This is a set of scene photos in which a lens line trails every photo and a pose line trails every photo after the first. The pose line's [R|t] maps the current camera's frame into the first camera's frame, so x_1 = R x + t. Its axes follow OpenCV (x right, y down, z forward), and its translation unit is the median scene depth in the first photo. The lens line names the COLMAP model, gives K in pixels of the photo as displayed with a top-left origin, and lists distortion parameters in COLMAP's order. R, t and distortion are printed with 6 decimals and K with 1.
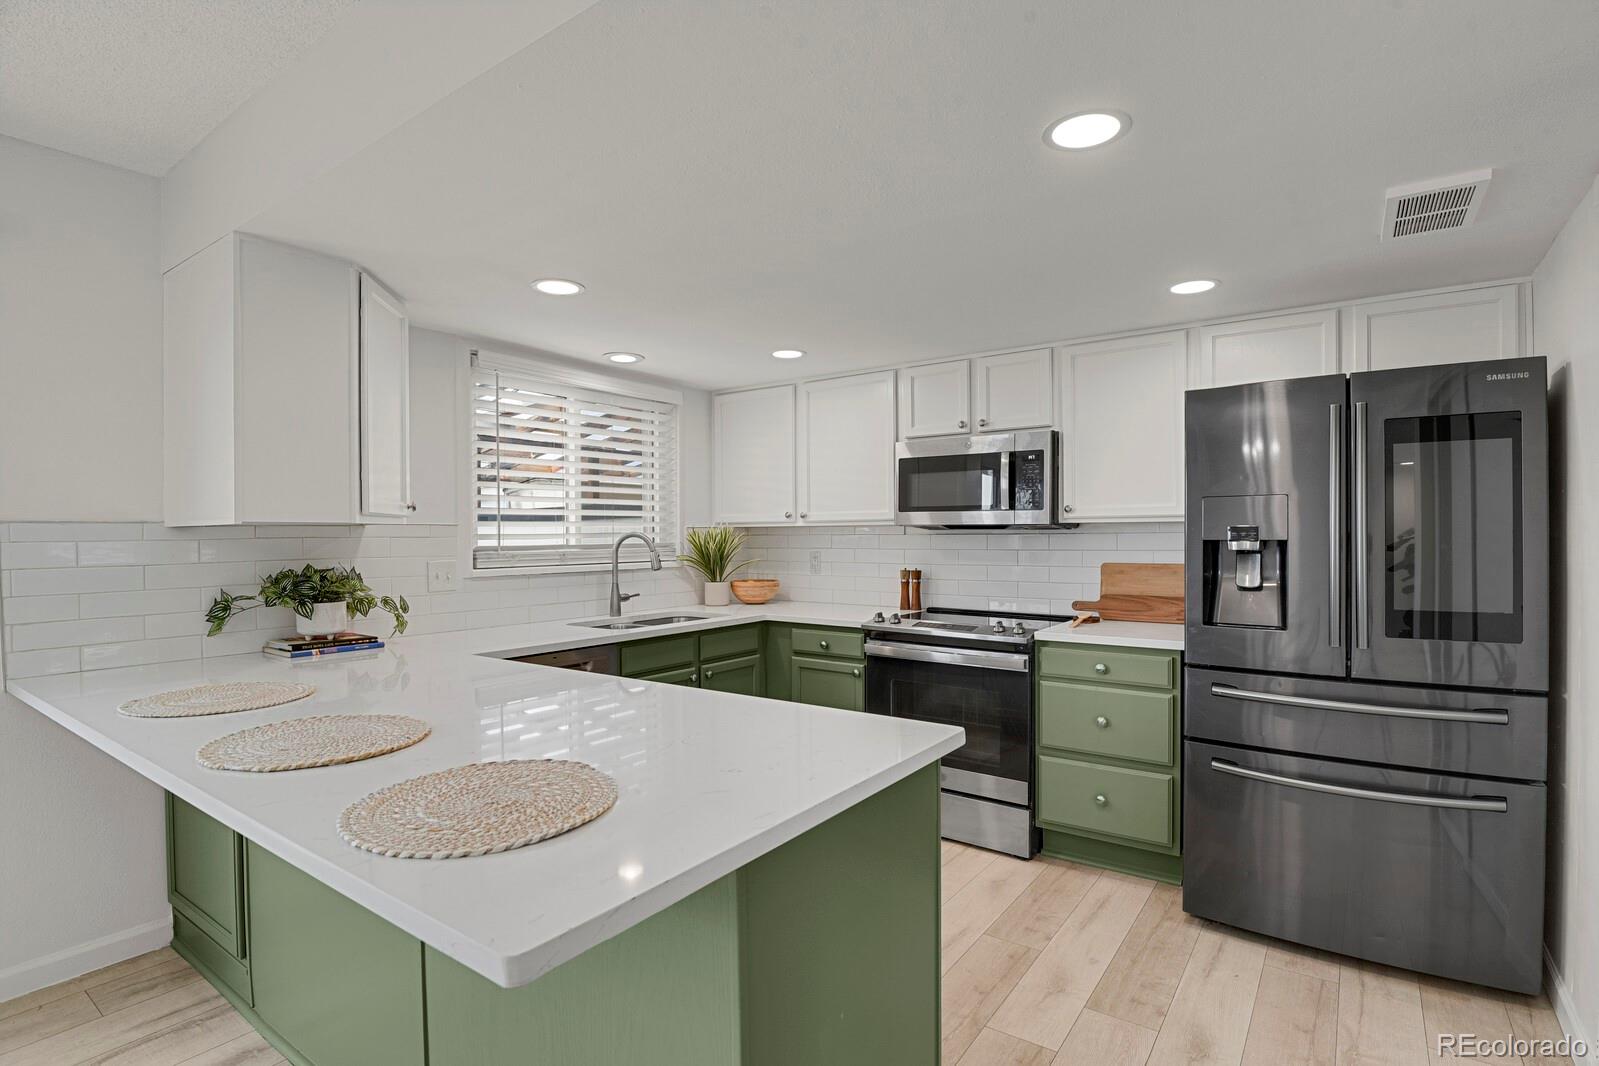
lens RADIAL K [[783.4, 0, 797.0], [0, 783.4, 540.5], [0, 0, 1]] dist [-0.022215, -0.005253]
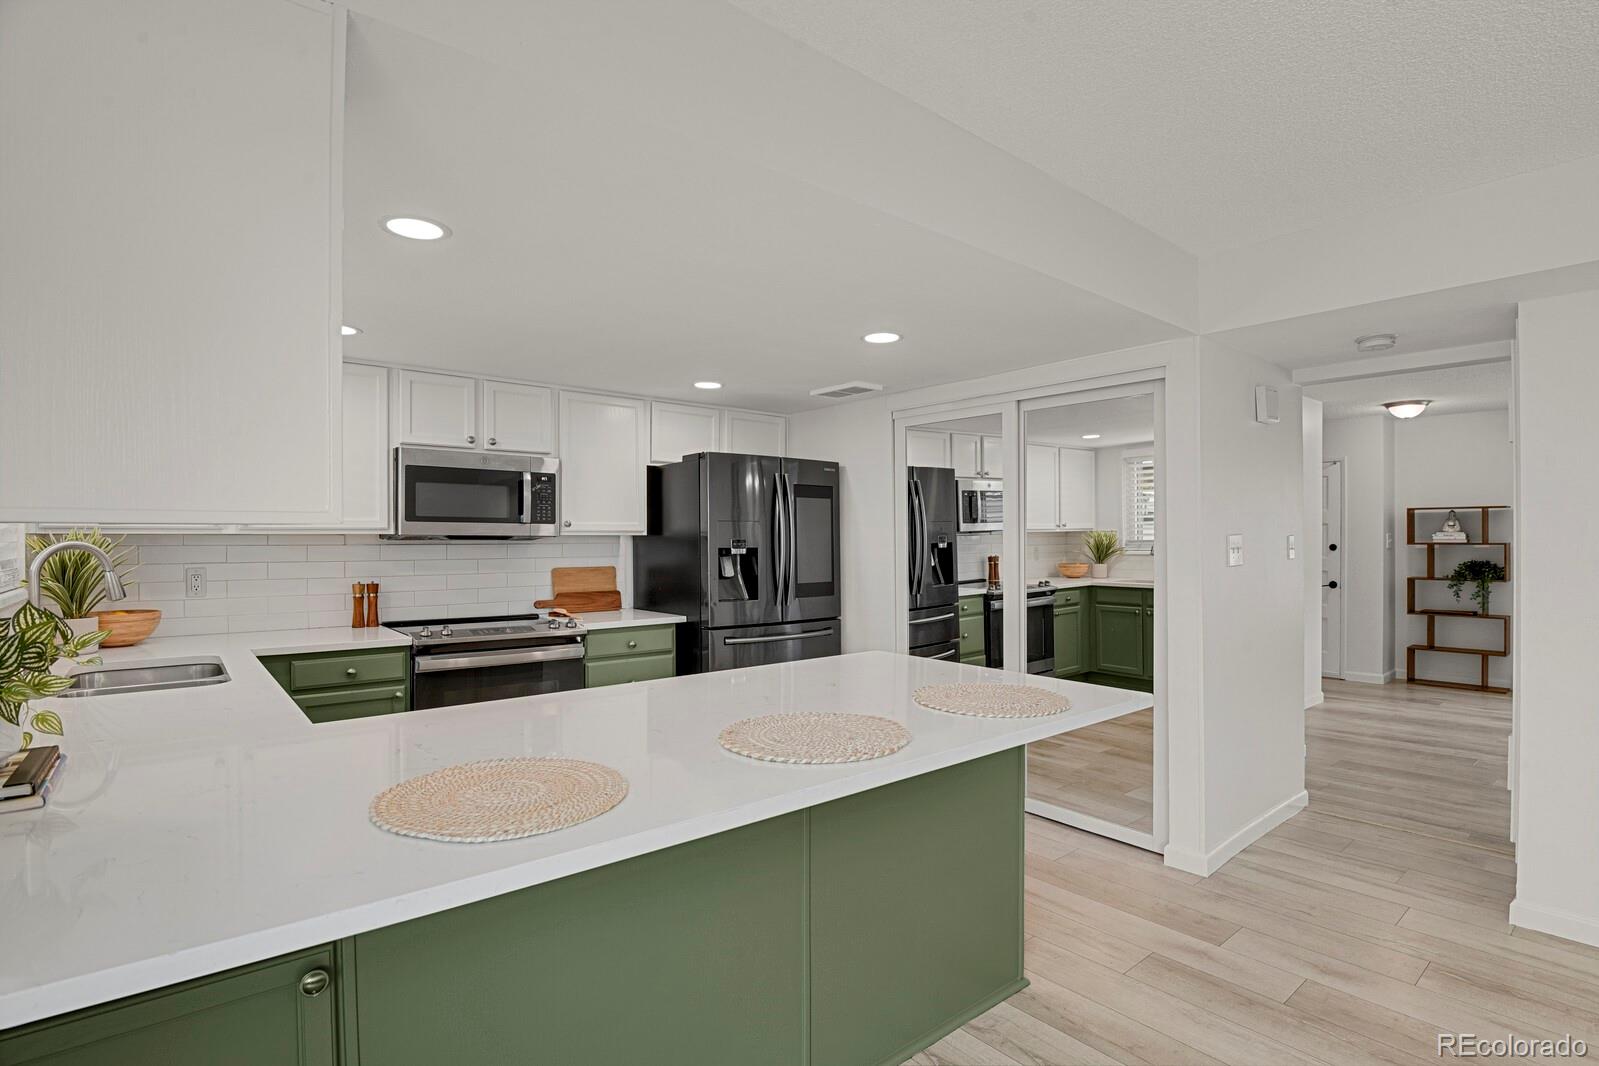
lens RADIAL K [[783.4, 0, 797.0], [0, 783.4, 540.5], [0, 0, 1]] dist [-0.022215, -0.005253]
pose [[0.250381, 0.005878, 0.968130, -0.686271], [0.010071, 0.999912, -0.008675, 0.000004], [-0.968095, 0.011922, 0.250300, 0.315270]]
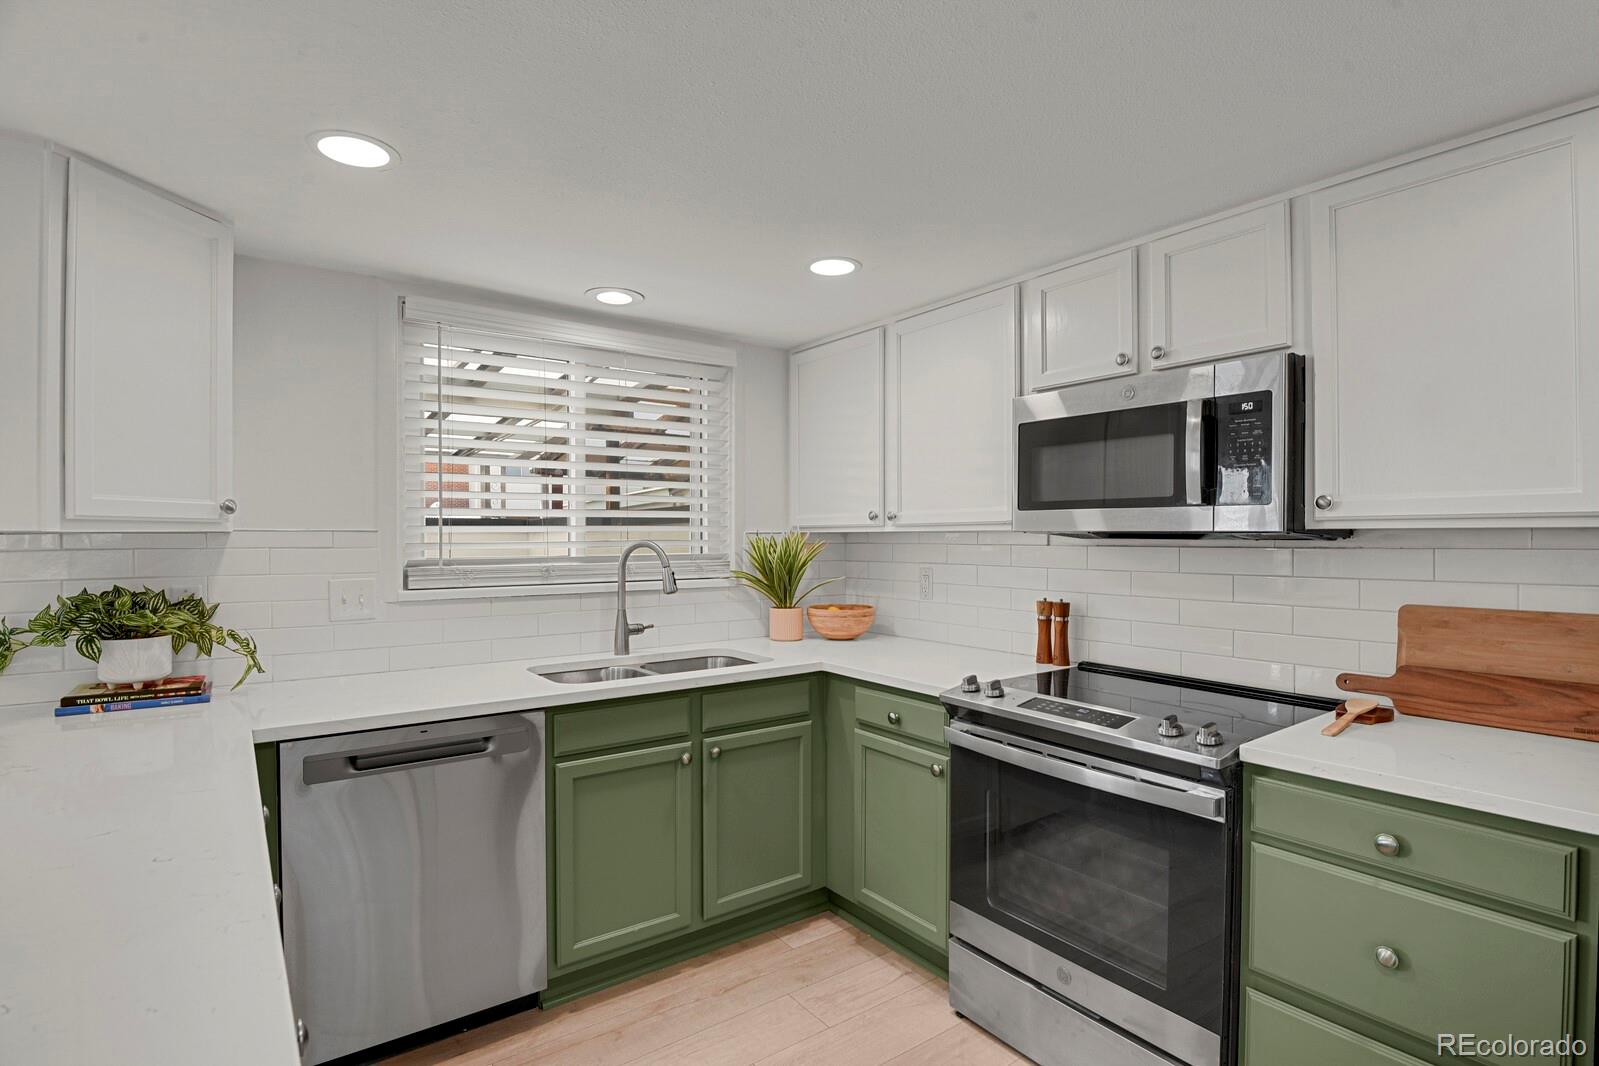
lens RADIAL K [[783.4, 0, 797.0], [0, 783.4, 540.5], [0, 0, 1]] dist [-0.022215, -0.005253]
pose [[0.953215, 0.005819, -0.302237, 0.155131], [-0.005982, 0.999982, 0.000384, -0.012168], [0.302234, 0.001442, 0.953233, 0.371122]]
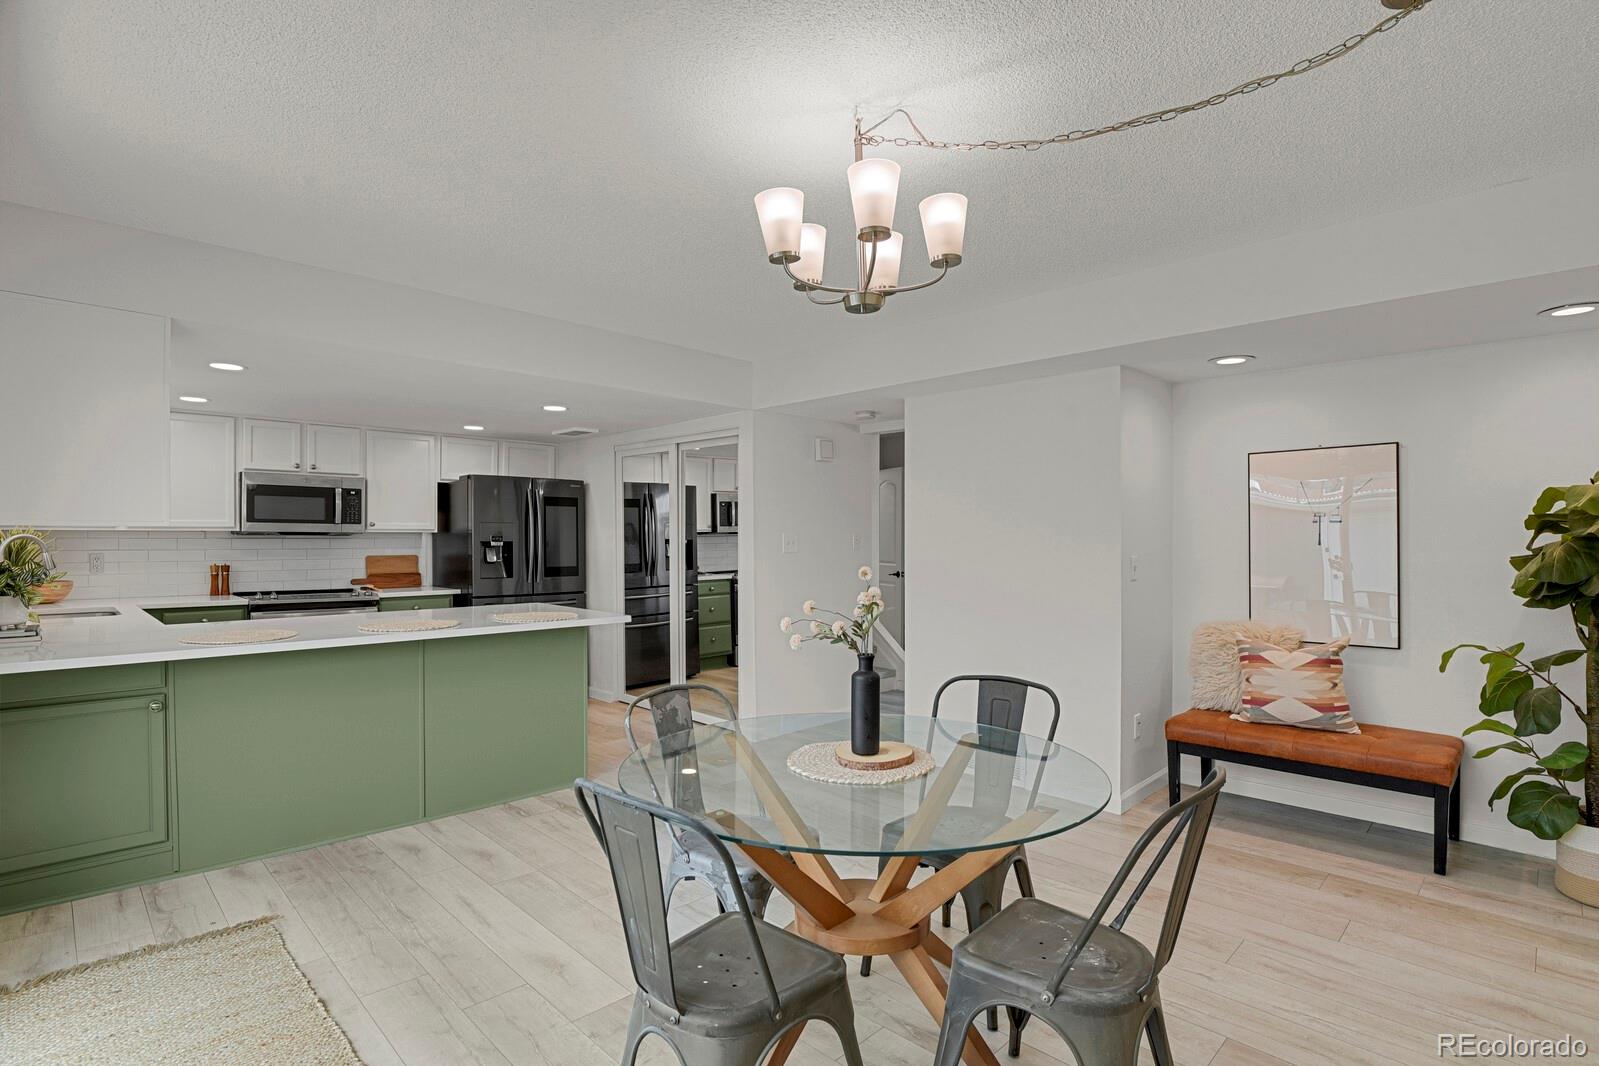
lens RADIAL K [[783.4, 0, 797.0], [0, 783.4, 540.5], [0, 0, 1]] dist [-0.022215, -0.005253]
pose [[0.161479, 0.005464, 0.986861, -1.107275], [0.007804, 0.999946, -0.006813, 0.013835], [-0.986845, 0.008801, 0.161427, -0.195780]]
